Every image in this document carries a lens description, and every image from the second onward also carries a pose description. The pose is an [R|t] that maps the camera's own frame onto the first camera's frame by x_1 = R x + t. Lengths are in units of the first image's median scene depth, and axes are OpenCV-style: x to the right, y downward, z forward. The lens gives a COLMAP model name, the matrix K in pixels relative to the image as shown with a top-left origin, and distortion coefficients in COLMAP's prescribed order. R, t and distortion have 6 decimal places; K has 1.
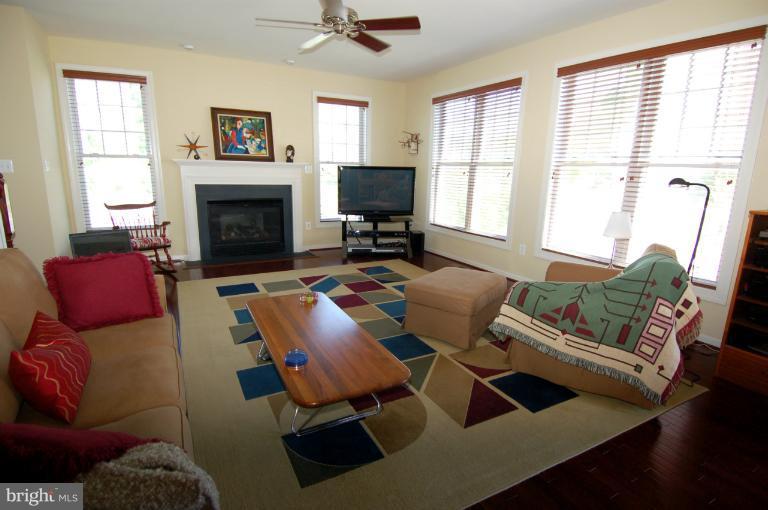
lens RADIAL K [[399.5, 0, 379.9], [0, 399.5, 256.4], [0, 0, 1]] dist [0.033928, -0.042328]
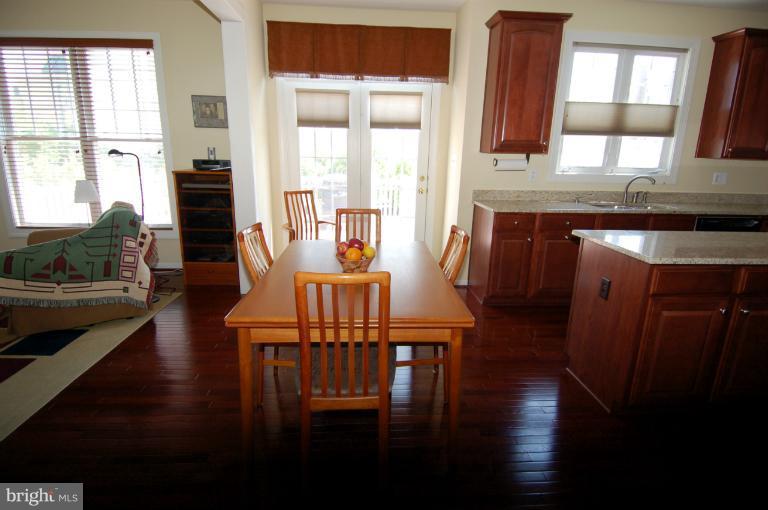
lens RADIAL K [[399.5, 0, 379.9], [0, 399.5, 256.4], [0, 0, 1]] dist [0.033928, -0.042328]
pose [[0.420352, -0.240717, 0.874848, -0.159435], [0.185513, 0.966601, 0.176826, 0.080406], [-0.888194, 0.087966, 0.450969, -0.380567]]
